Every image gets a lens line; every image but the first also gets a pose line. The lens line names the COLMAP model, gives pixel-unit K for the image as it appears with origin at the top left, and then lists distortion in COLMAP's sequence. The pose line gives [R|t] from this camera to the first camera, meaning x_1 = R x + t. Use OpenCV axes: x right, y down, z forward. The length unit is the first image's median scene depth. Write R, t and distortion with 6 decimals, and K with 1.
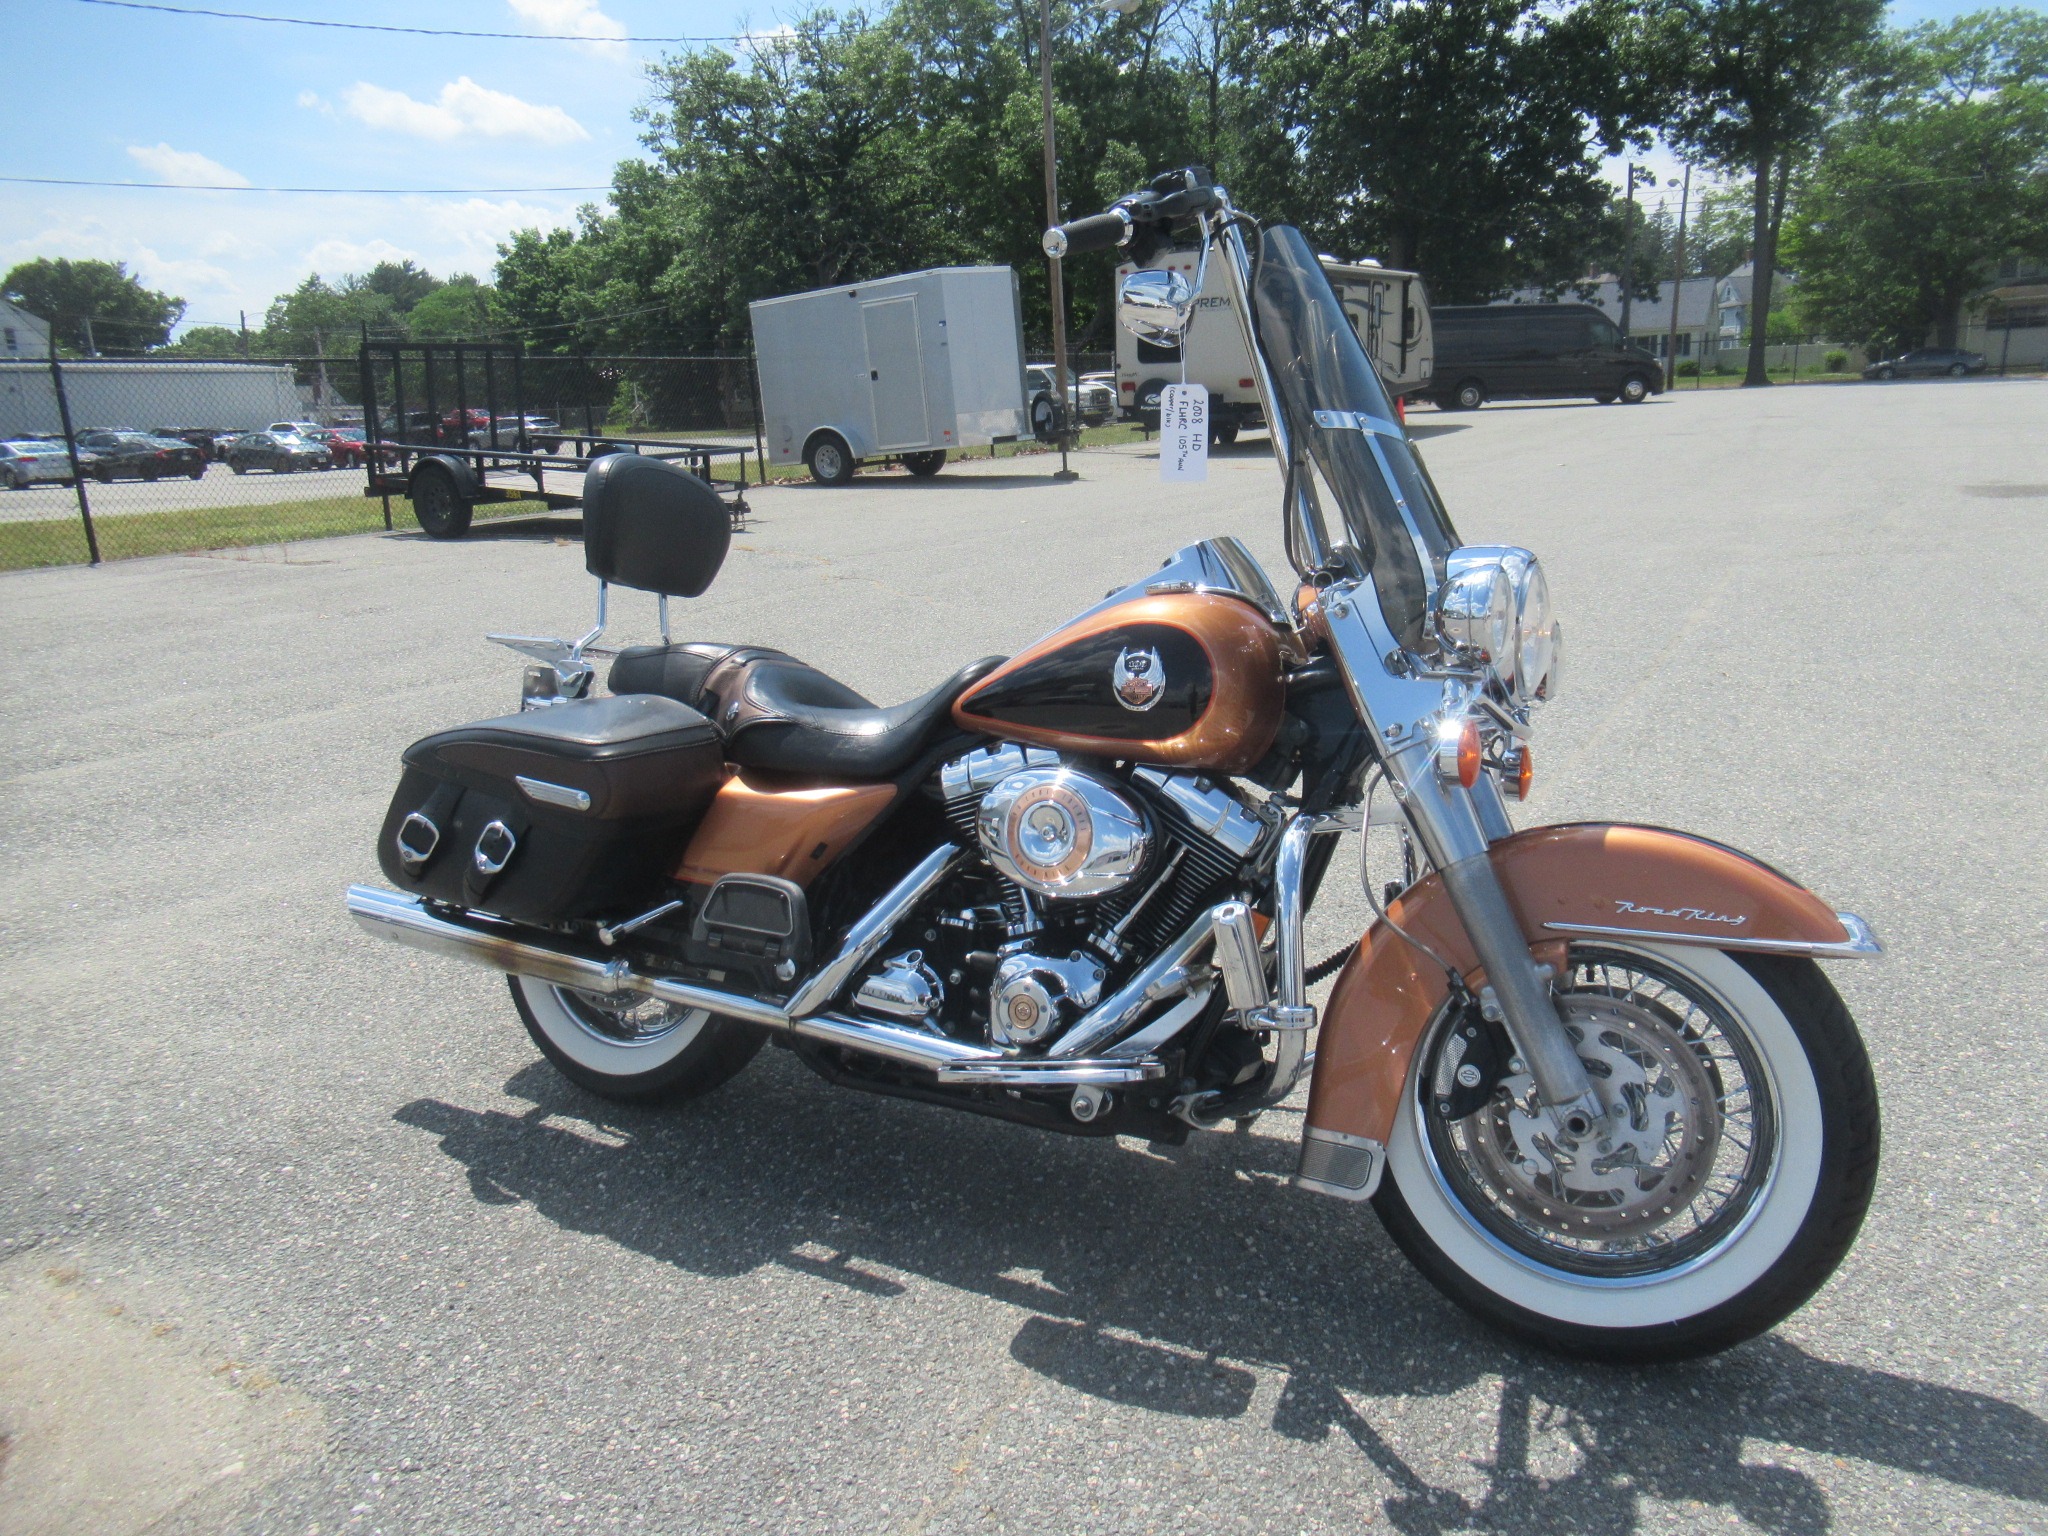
lens RADIAL K [[1450.9, 0, 1024.0], [0, 1450.9, 768.0], [0, 0, 1]] dist [-0.026343, 0.003277]
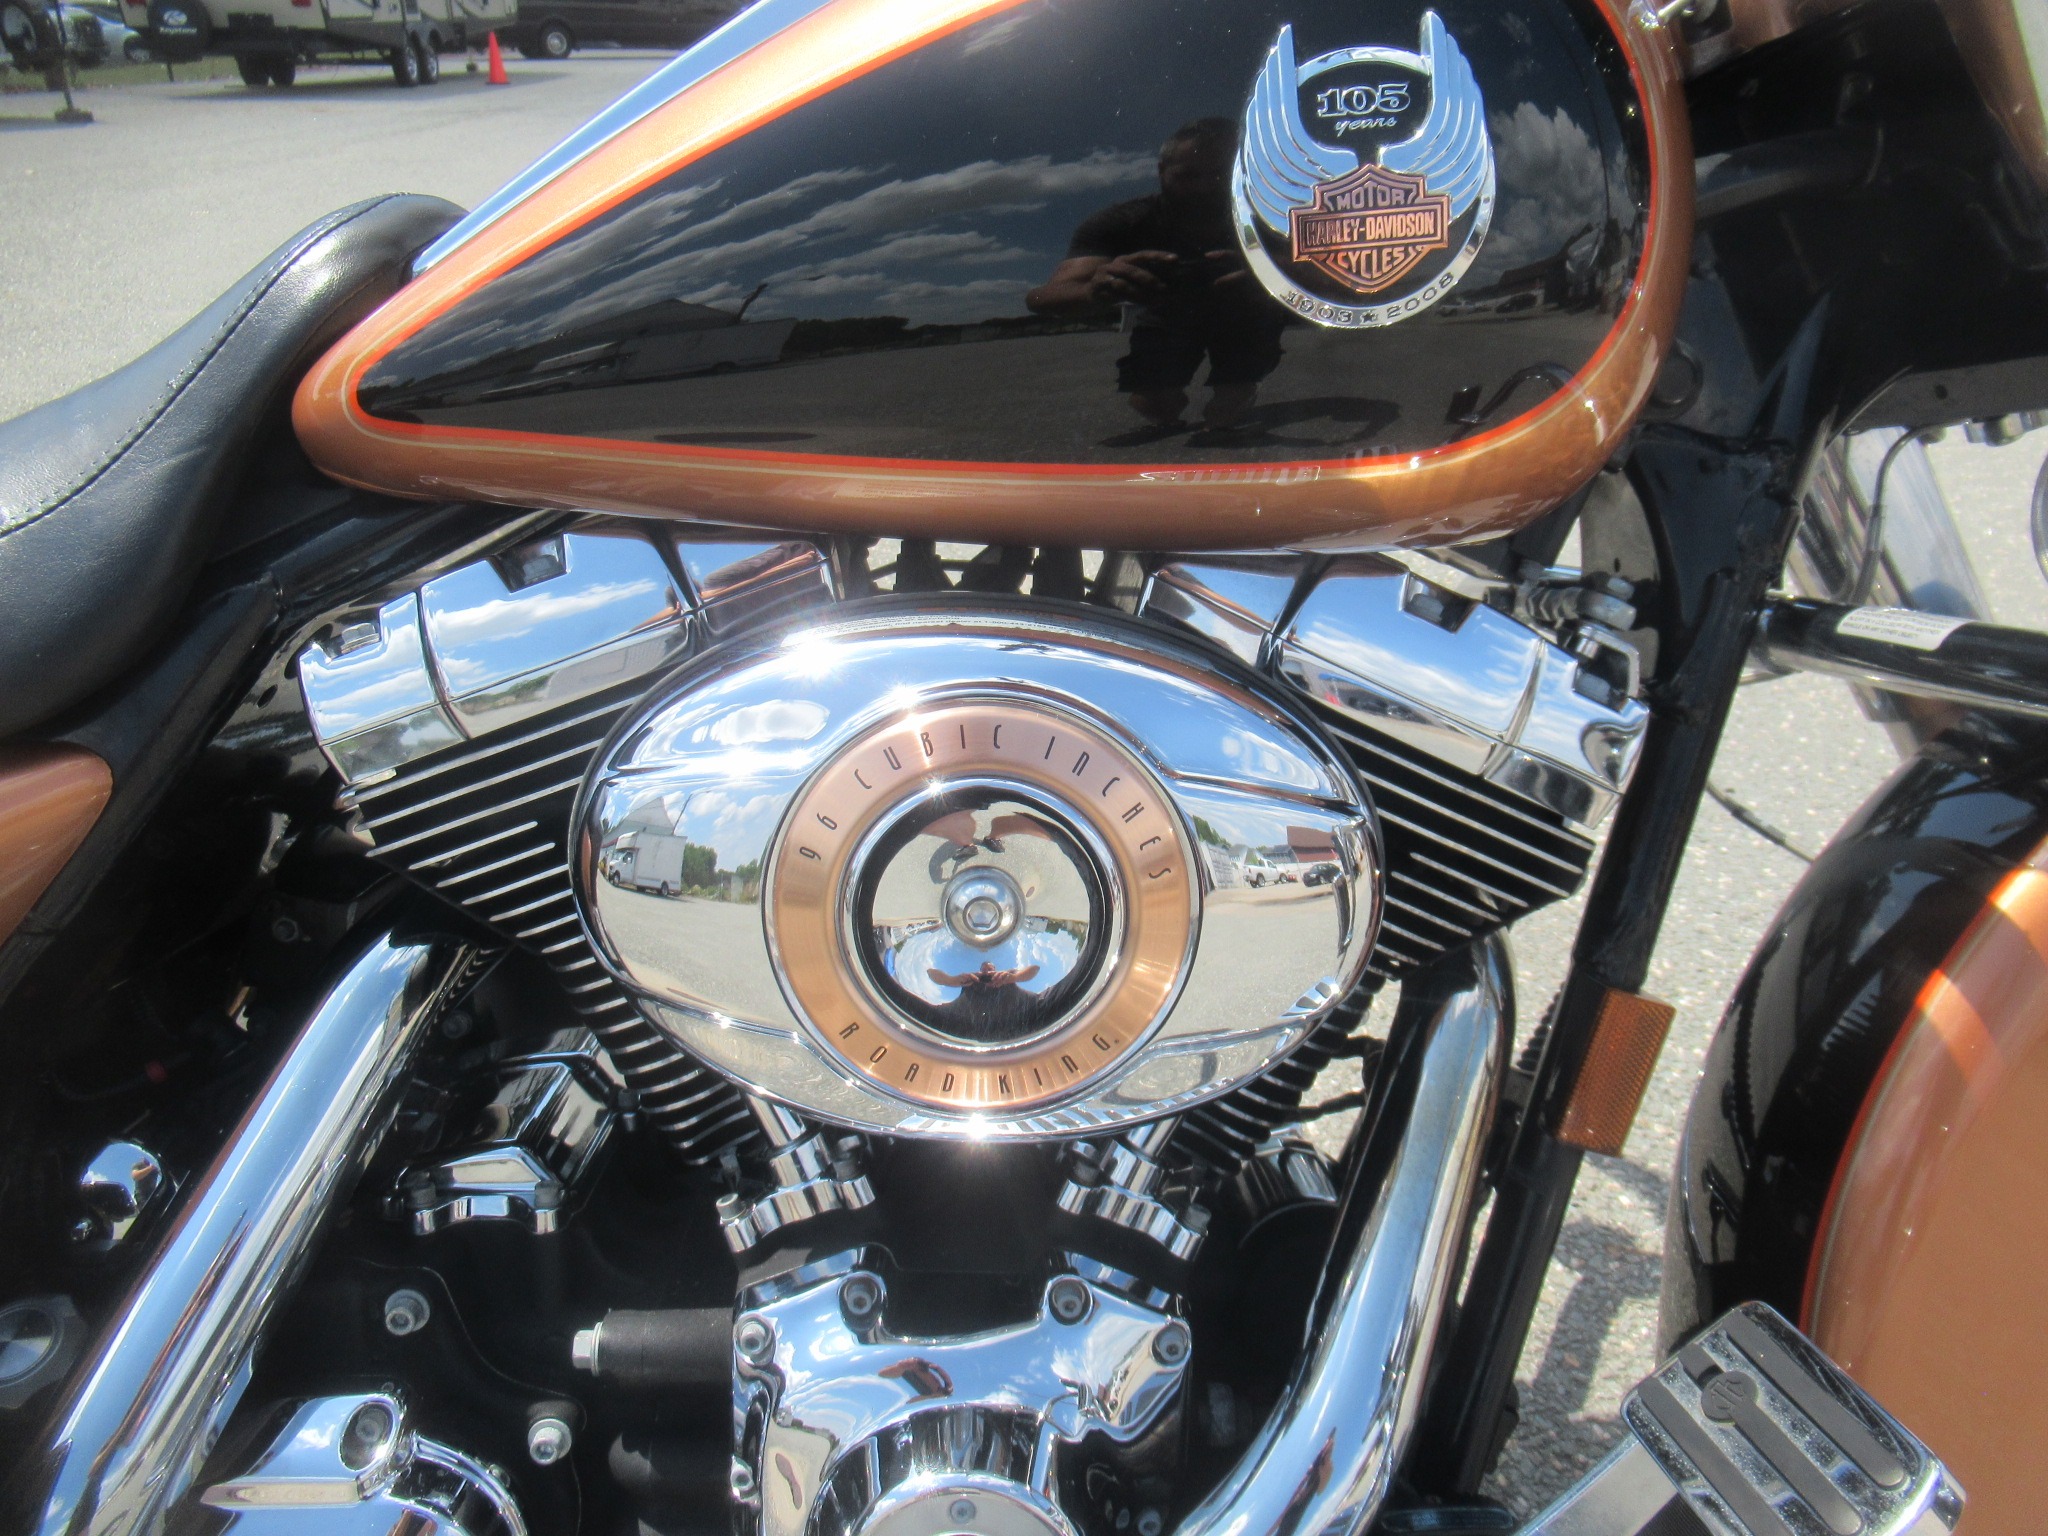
lens RADIAL K [[1571.1, 0, 1024.0], [0, 1571.1, 768.0], [0, 0, 1]] dist [0.003570, 0.001372]
pose [[0.856192, -0.194390, 0.478693, -0.086624], [0.102075, 0.971902, 0.212103, -0.026813], [-0.506473, -0.132738, 0.851977, 0.726293]]
